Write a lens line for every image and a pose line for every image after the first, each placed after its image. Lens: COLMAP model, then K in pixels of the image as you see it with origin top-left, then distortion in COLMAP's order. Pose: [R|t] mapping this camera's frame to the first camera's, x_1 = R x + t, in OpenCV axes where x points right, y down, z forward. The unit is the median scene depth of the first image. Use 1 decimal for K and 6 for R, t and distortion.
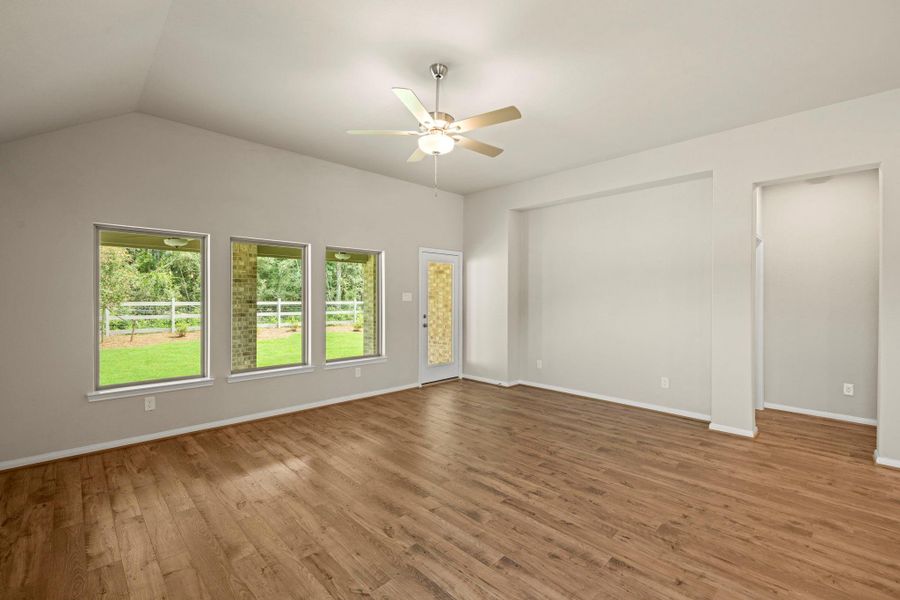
lens RADIAL K [[396.2, 0, 443.4], [0, 396.2, 298.0], [0, 0, 1]] dist [0.000928, 0.001361]
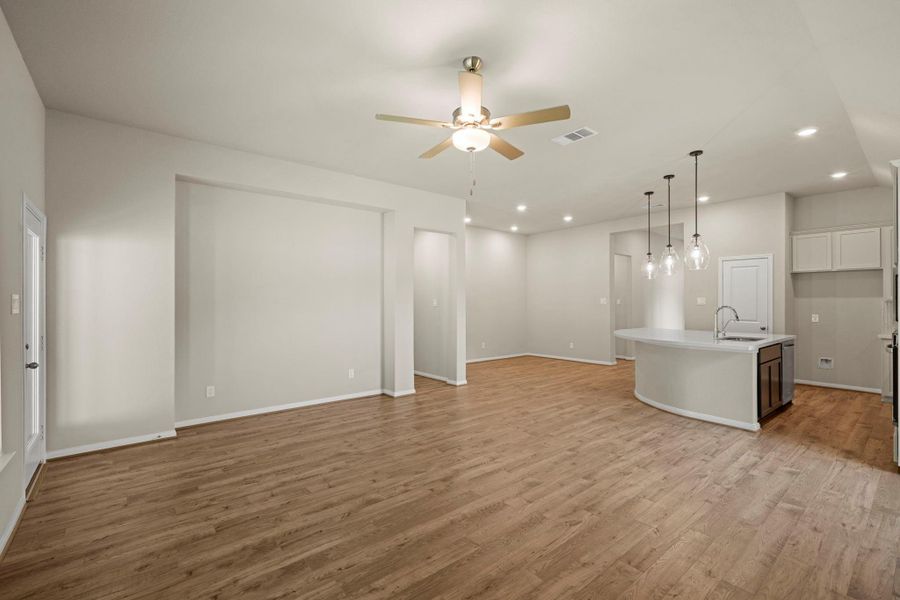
lens RADIAL K [[396.2, 0, 448.7], [0, 396.2, 298.9], [0, 0, 1]] dist [0.000928, 0.001361]
pose [[0.072633, 0.003103, 0.997354, -0.836149], [0.005814, 0.999977, -0.003535, -0.005959], [-0.997342, 0.006056, 0.072613, 0.856179]]
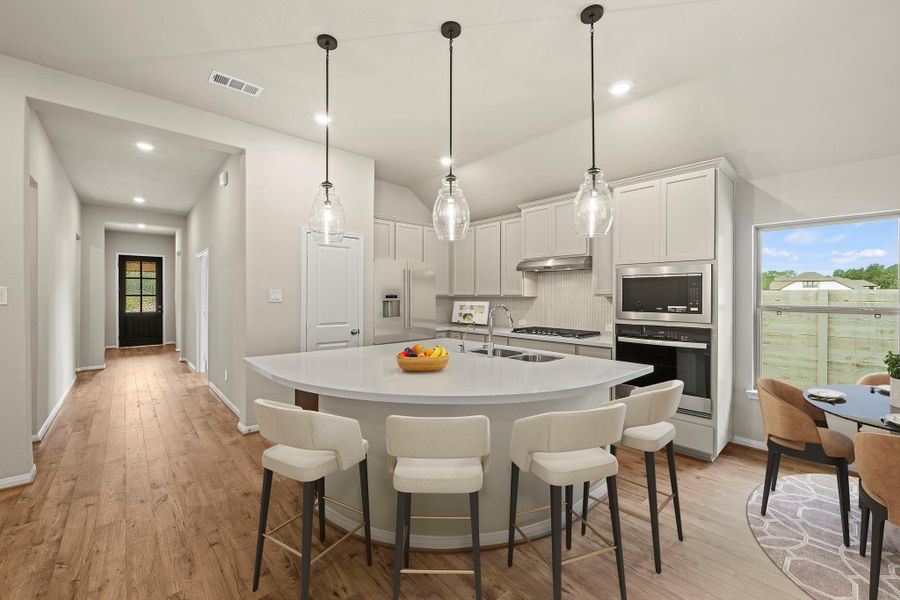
lens RADIAL K [[363.7, 0, 446.1], [0, 363.7, 296.2], [0, 0, 1]] dist [-0.001483, 0.000619]
pose [[-0.999299, -0.005083, 0.037090, 0.773026], [-0.004932, 0.999979, 0.004154, 0.000286], [-0.037110, 0.003968, -0.999303, 0.774973]]
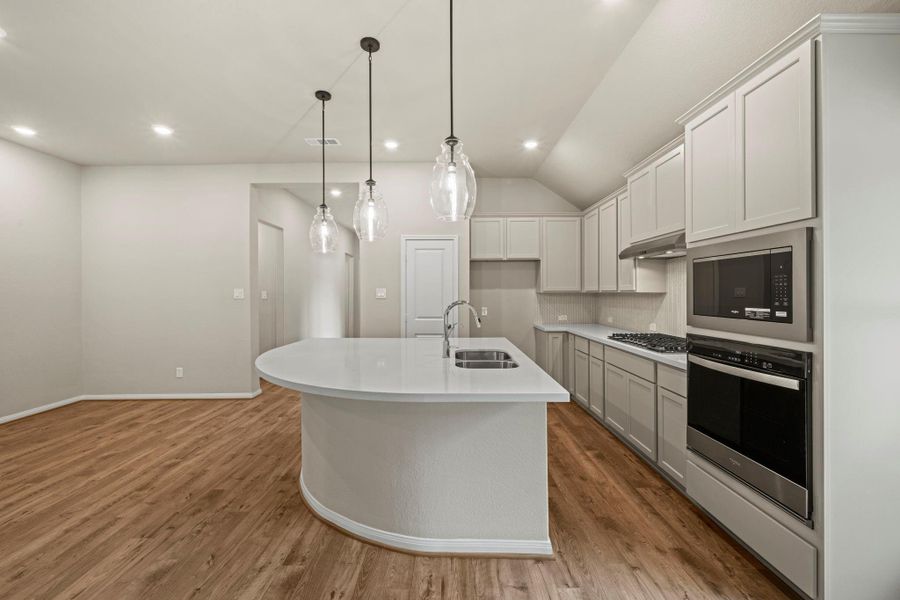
lens RADIAL K [[363.7, 0, 448.0], [0, 363.7, 292.2], [0, 0, 1]] dist [-0.001483, 0.000619]
pose [[-0.720767, 0.001692, 0.693176, 0.180891], [0.004704, 0.999986, 0.002451, 0.000358], [-0.693162, 0.005027, -0.720765, 0.514535]]
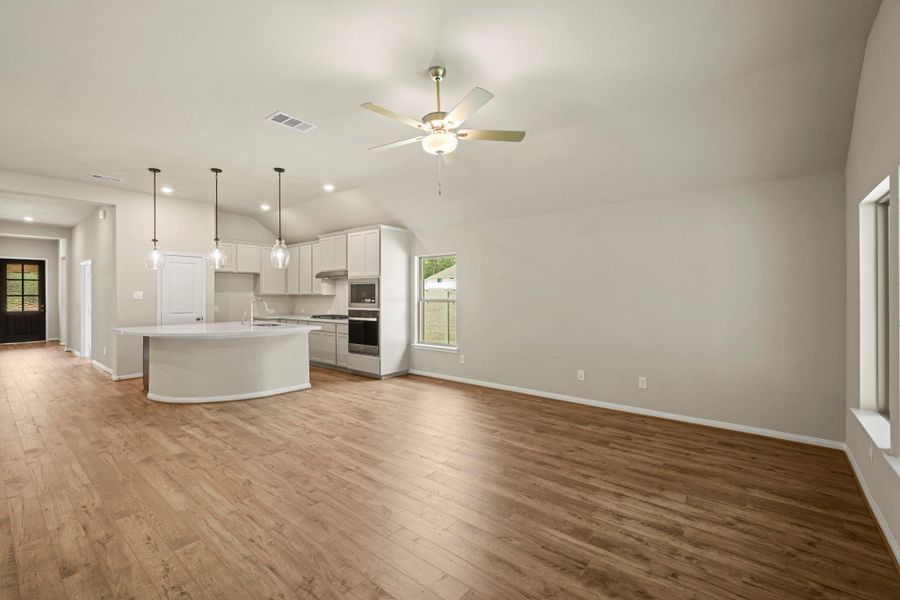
lens RADIAL K [[385.3, 0, 445.3], [0, 385.3, 294.2], [0, 0, 1]] dist [-0.002397, 0.001146]
pose [[-0.992747, -0.000299, -0.120221, 0.075302], [-0.000556, 0.999998, 0.002108, -0.003086], [0.120220, 0.002159, -0.992745, 1.723179]]
